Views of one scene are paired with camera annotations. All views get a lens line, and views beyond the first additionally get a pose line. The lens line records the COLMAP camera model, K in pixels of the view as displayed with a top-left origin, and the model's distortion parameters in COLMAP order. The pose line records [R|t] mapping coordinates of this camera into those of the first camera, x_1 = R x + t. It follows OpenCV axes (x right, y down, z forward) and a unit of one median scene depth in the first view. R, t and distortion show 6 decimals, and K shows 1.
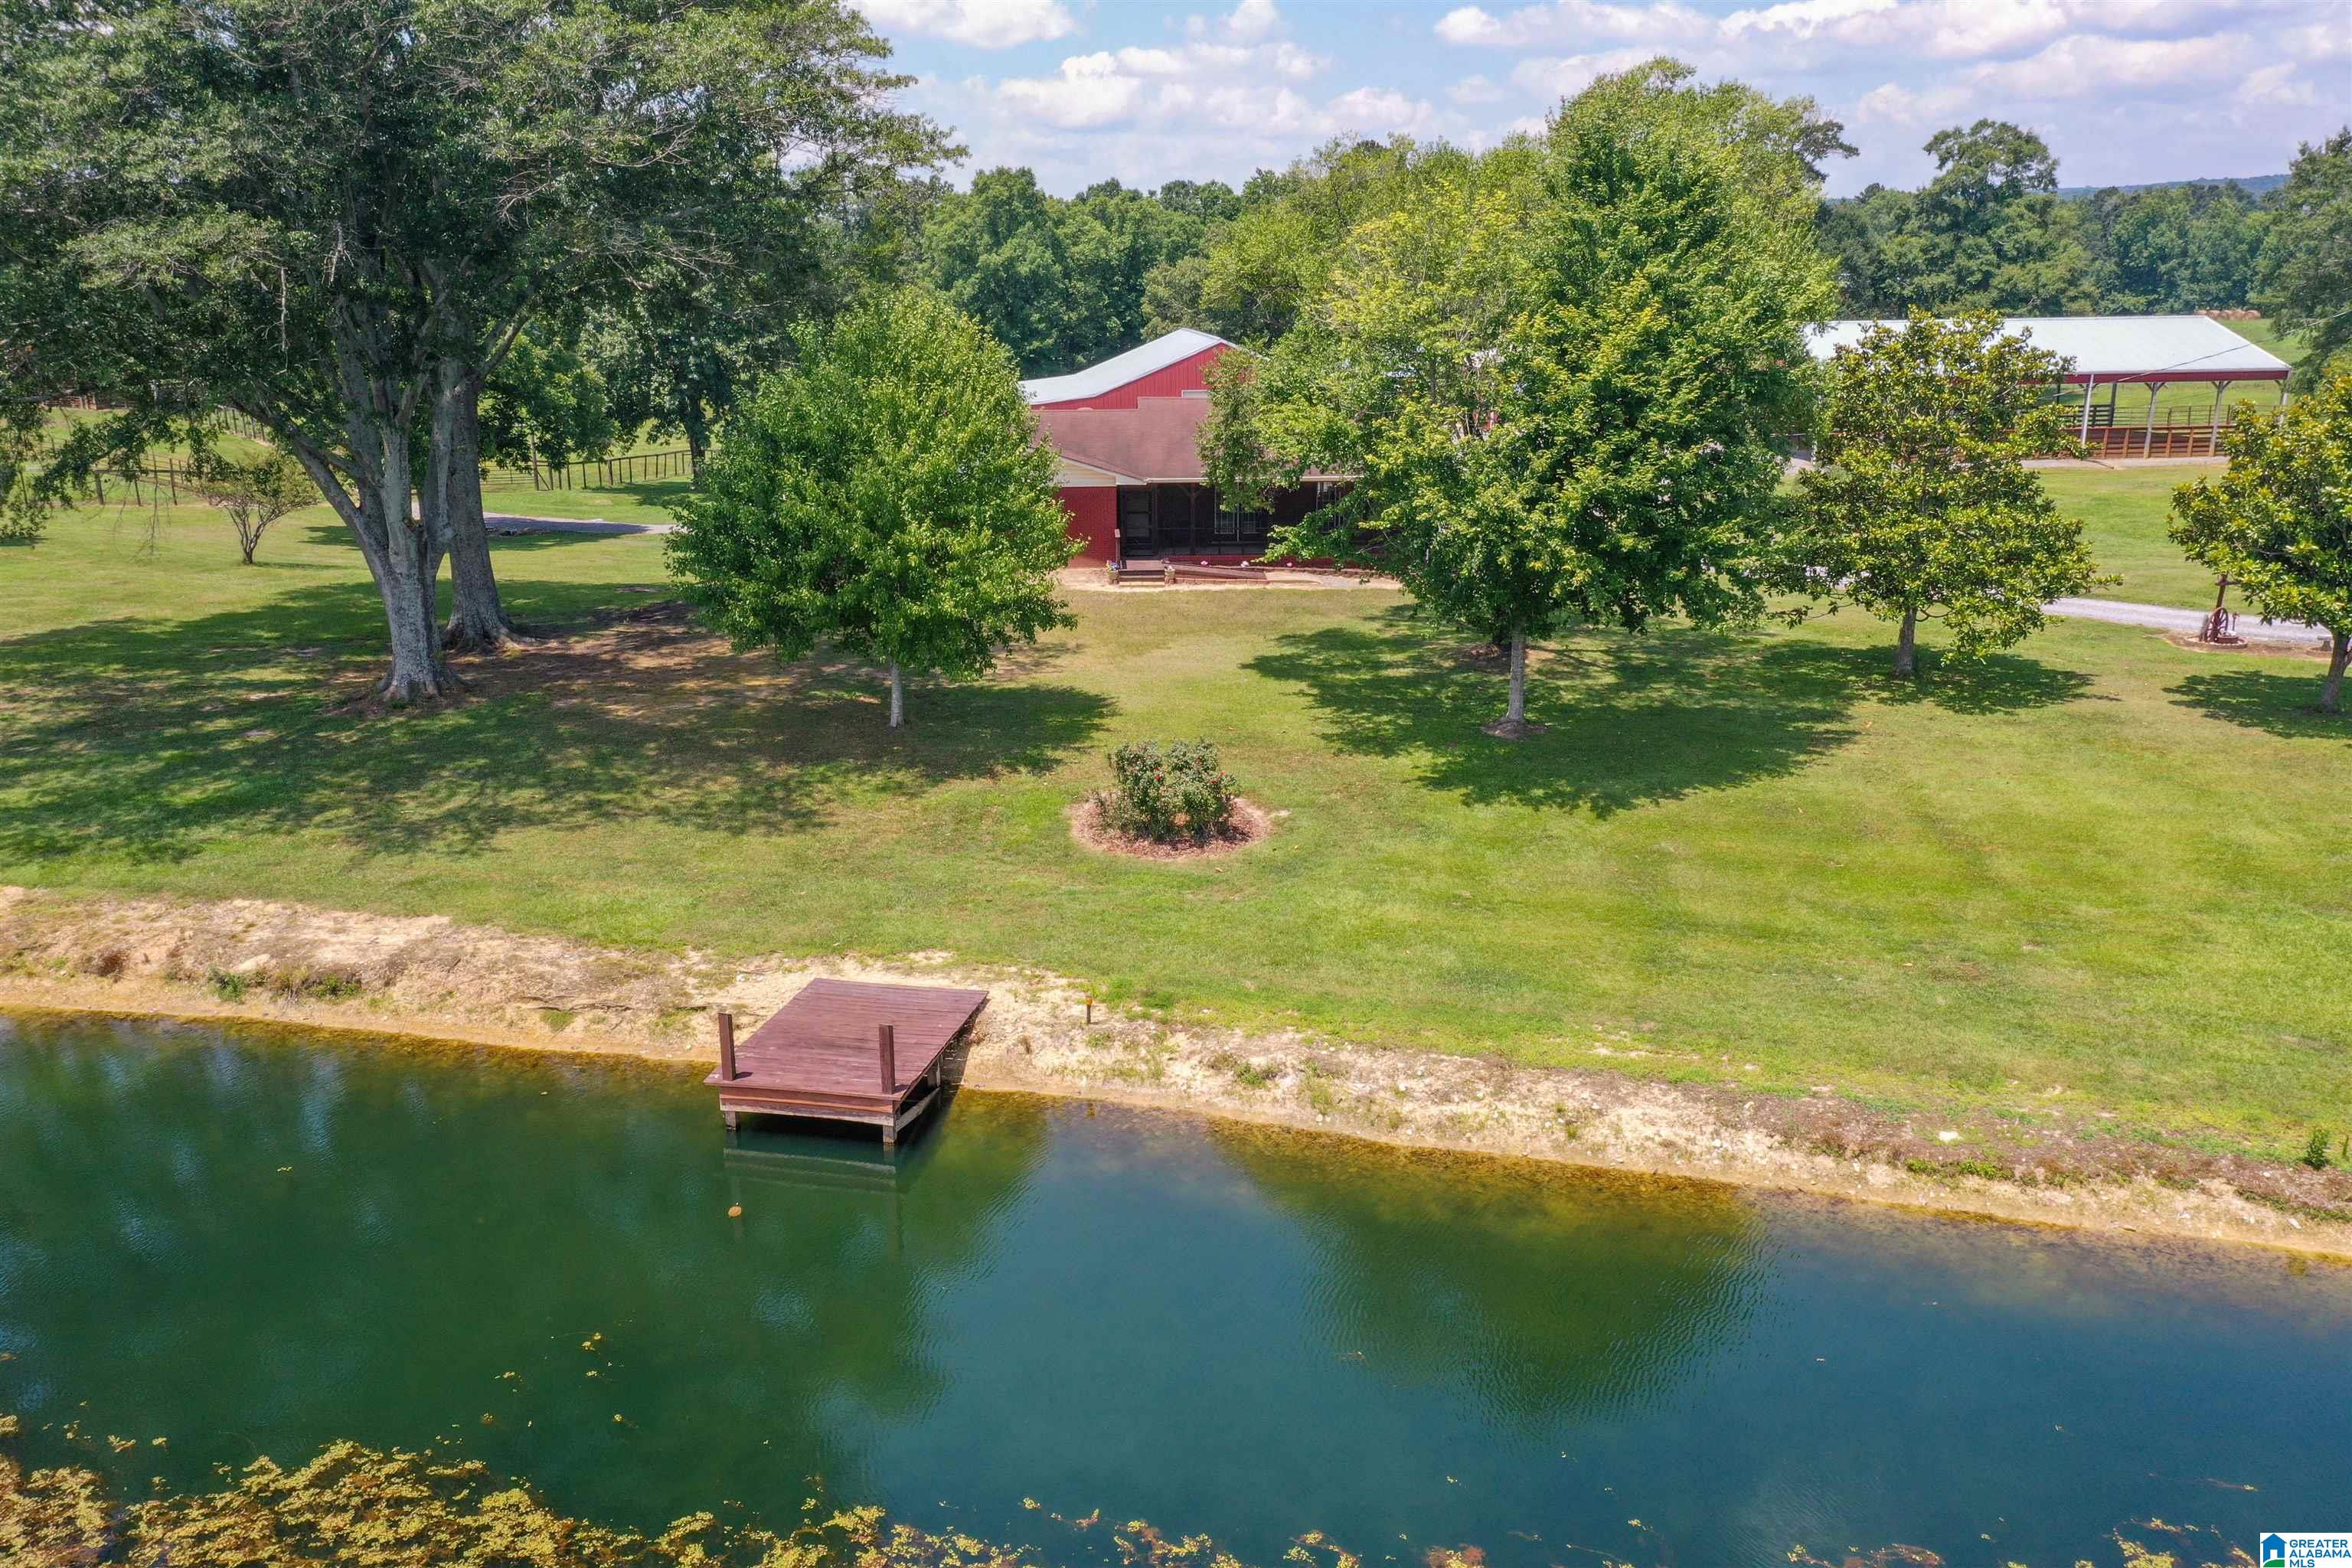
lens RADIAL K [[1849.1, 0, 1157.8], [0, 1849.1, 783.5], [0, 0, 1]] dist [0.021098, -0.013787]
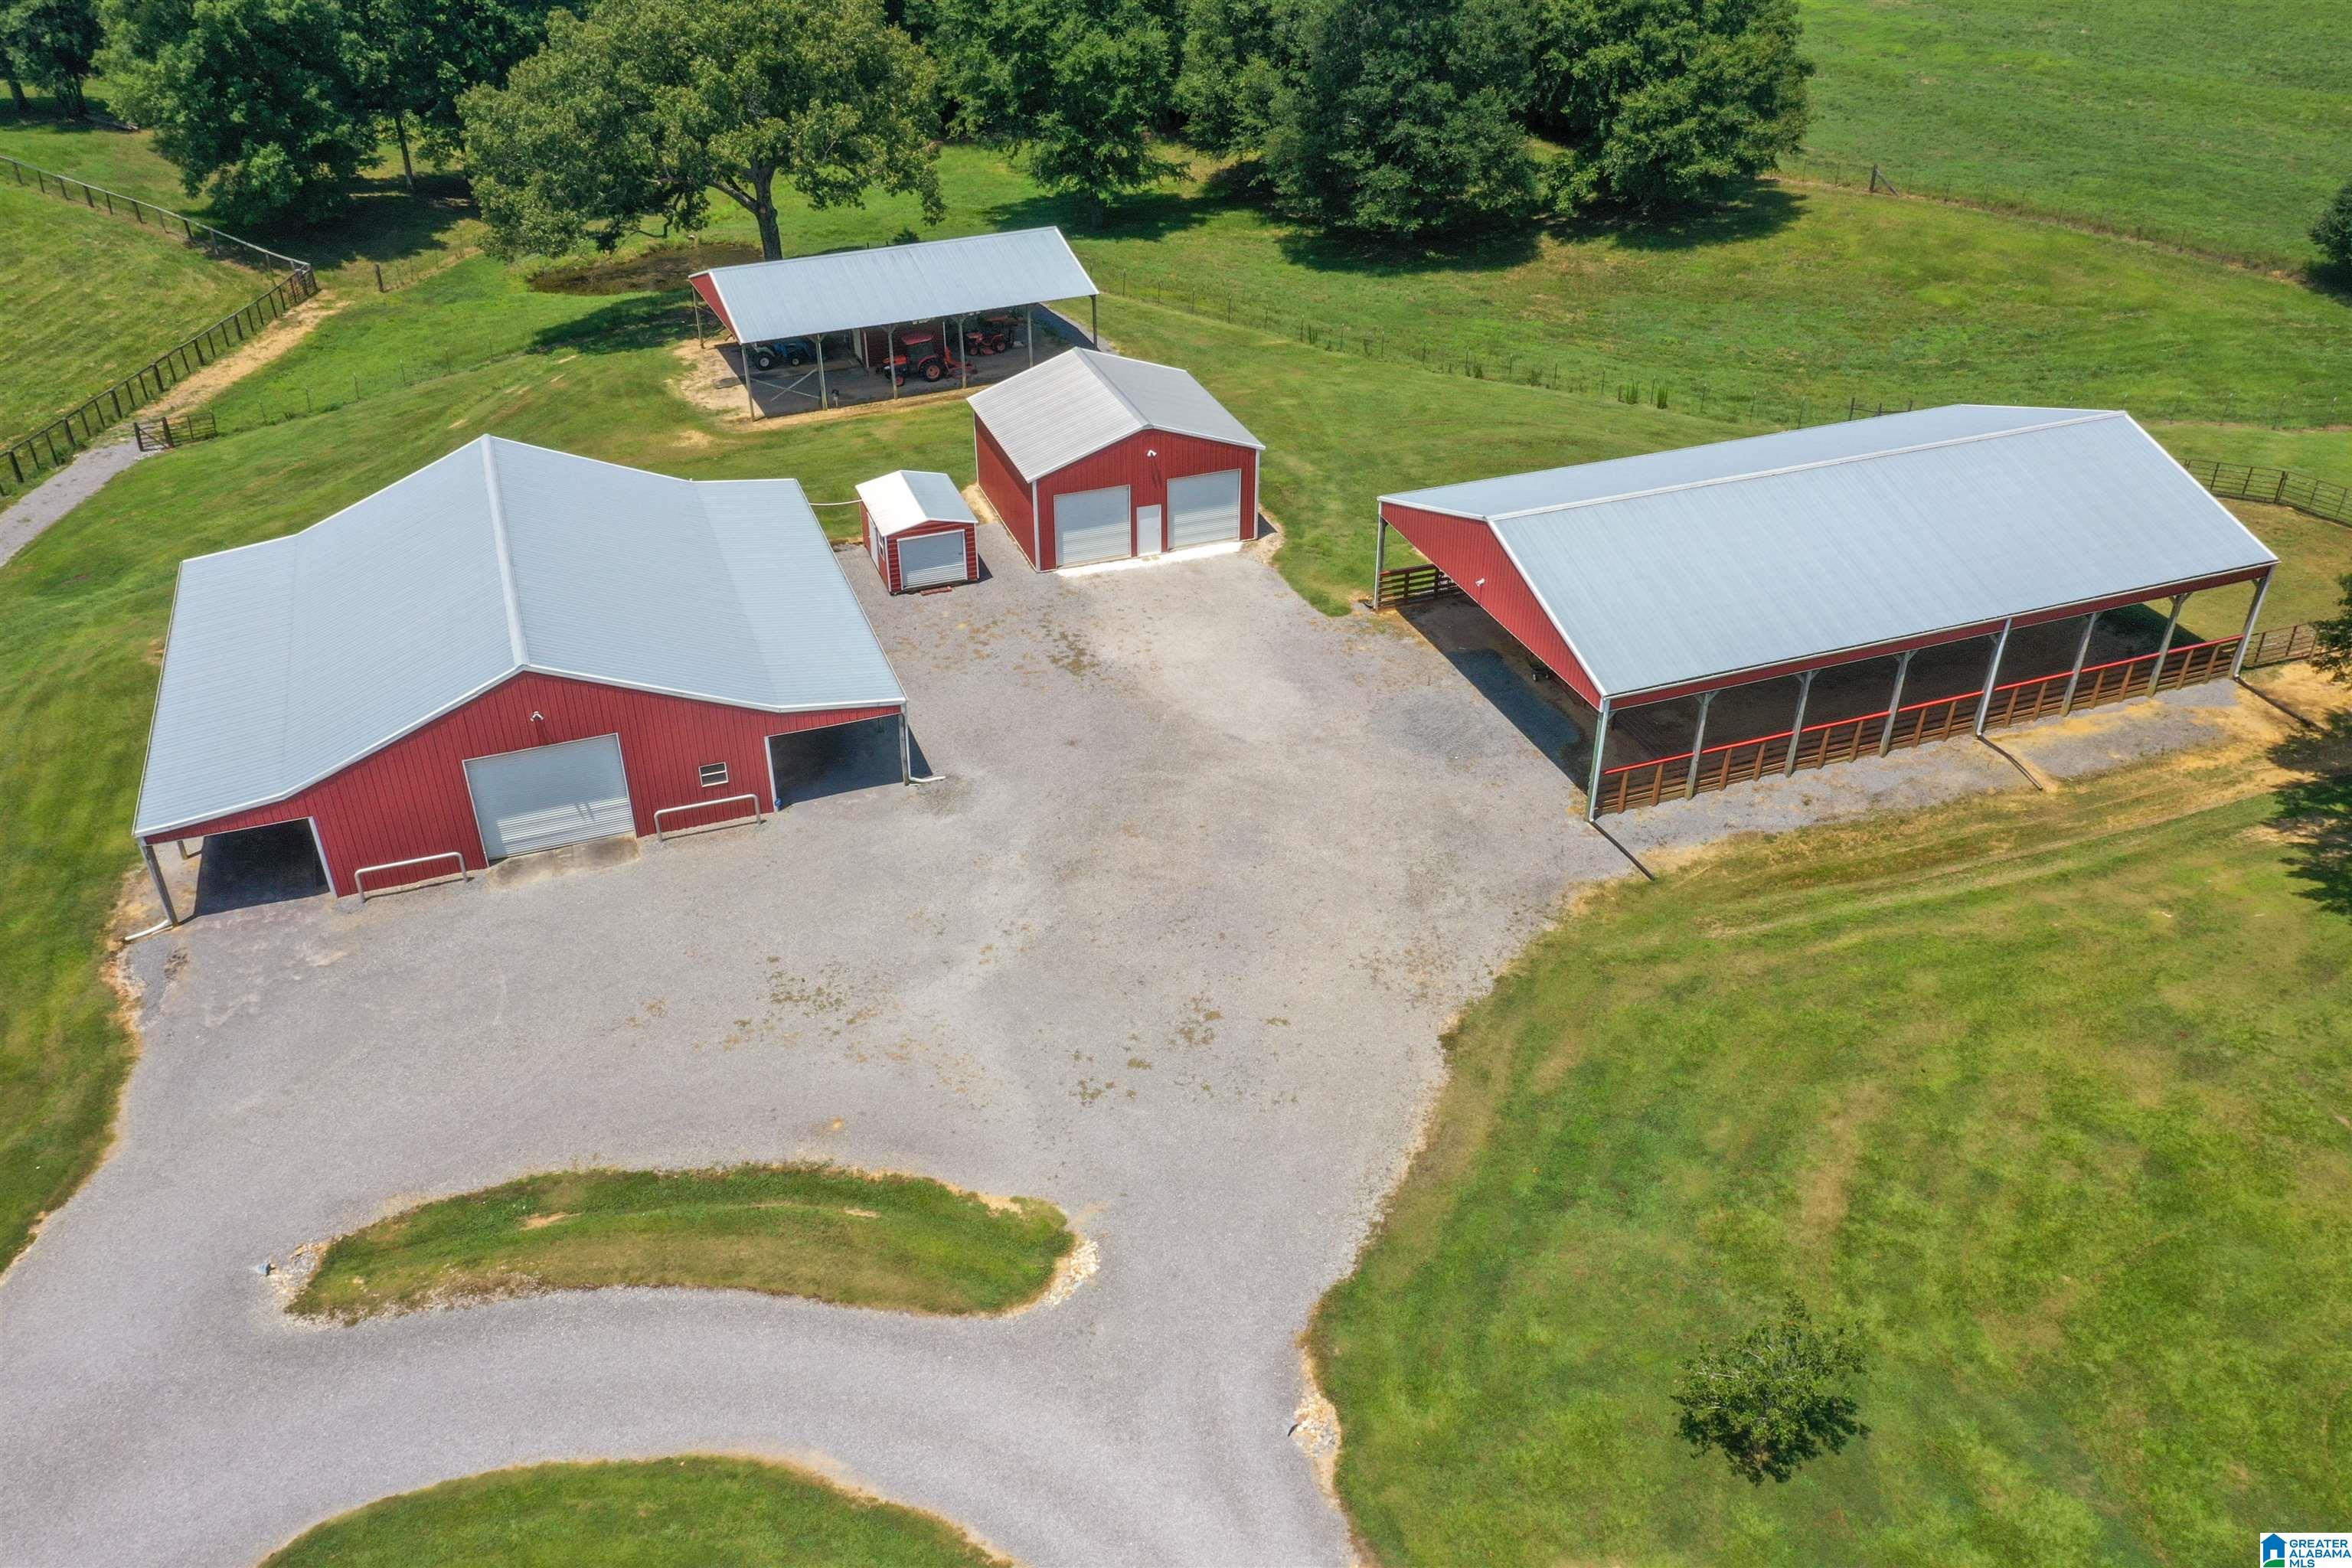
lens RADIAL K [[1849.1, 0, 1176.5], [0, 1849.1, 761.0], [0, 0, 1]] dist [0.021098, -0.013787]
pose [[0.965840, -0.129610, 0.224399, 0.057510], [0.062496, 0.956877, 0.283690, -0.226236], [-0.251491, -0.259975, 0.932290, 0.303232]]
